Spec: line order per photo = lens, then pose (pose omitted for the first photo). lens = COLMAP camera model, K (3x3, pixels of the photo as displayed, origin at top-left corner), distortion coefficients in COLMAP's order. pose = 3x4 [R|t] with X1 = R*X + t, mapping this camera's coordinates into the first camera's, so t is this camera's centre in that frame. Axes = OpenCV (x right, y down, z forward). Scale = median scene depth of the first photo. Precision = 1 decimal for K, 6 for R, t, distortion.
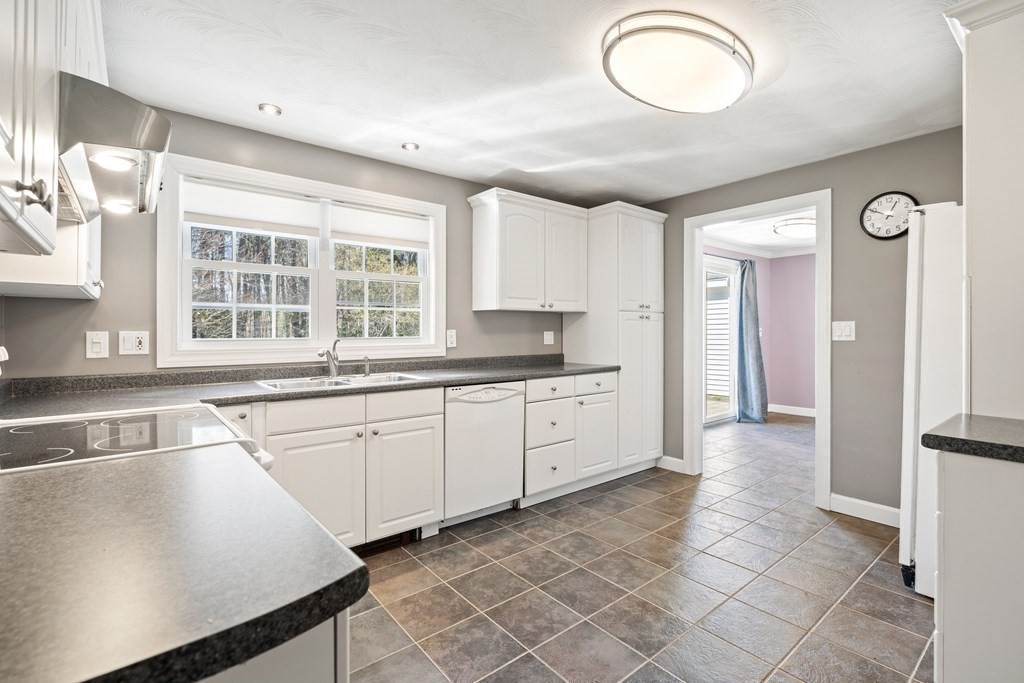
lens RADIAL K [[465.3, 0, 505.6], [0, 465.3, 332.7], [0, 0, 1]] dist [-0.007357, 0.001845]
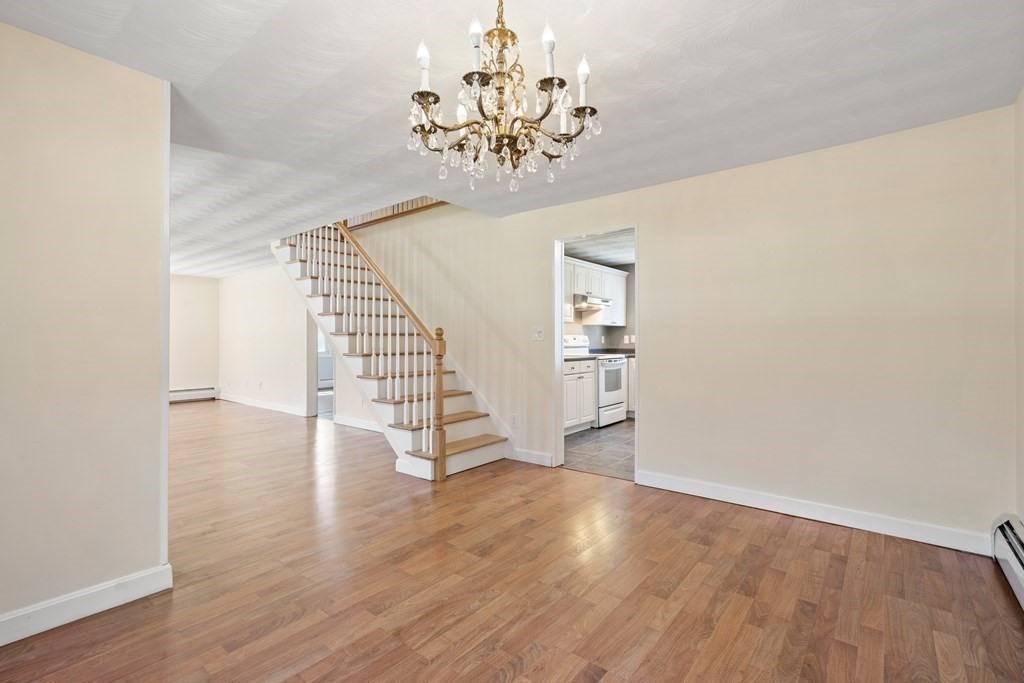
lens RADIAL K [[465.3, 0, 512.5], [0, 465.3, 340.3], [0, 0, 1]] dist [-0.007357, 0.001845]
pose [[0.218294, 0.003892, -0.975875, 1.792947], [-0.003245, 0.999989, 0.003263, 0.018297], [0.975878, 0.002454, 0.218304, -0.433552]]
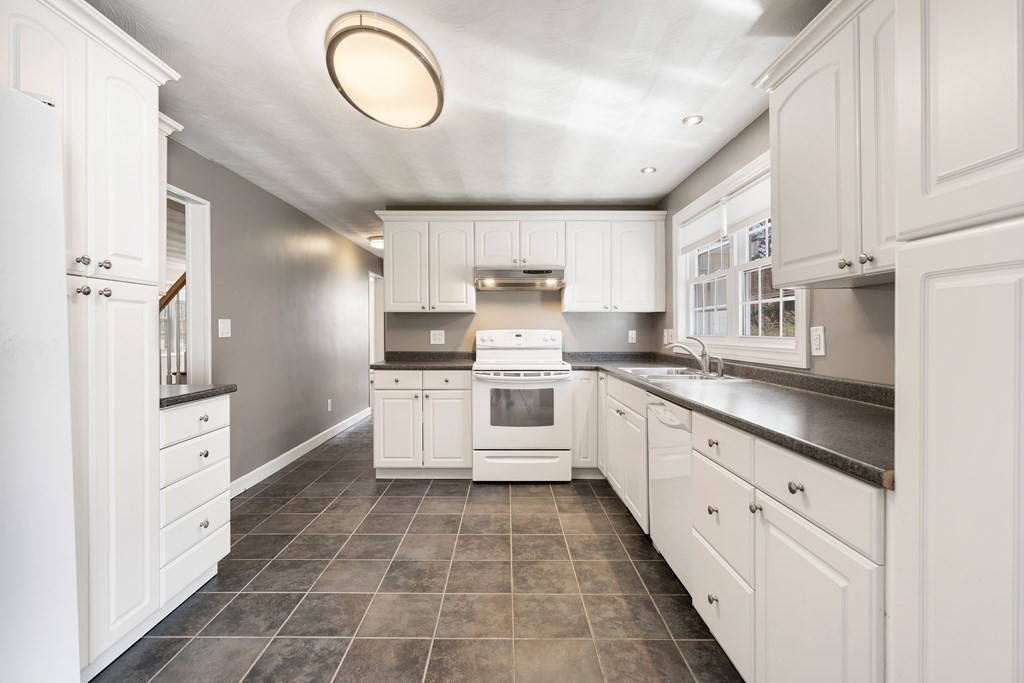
lens RADIAL K [[465.3, 0, 507.2], [0, 465.3, 333.5], [0, 0, 1]] dist [-0.007357, 0.001845]
pose [[-0.617888, 0.009025, -0.786214, 0.741511], [0.000692, 0.999940, 0.010935, -0.004619], [0.786266, 0.006213, -0.617857, 1.322918]]
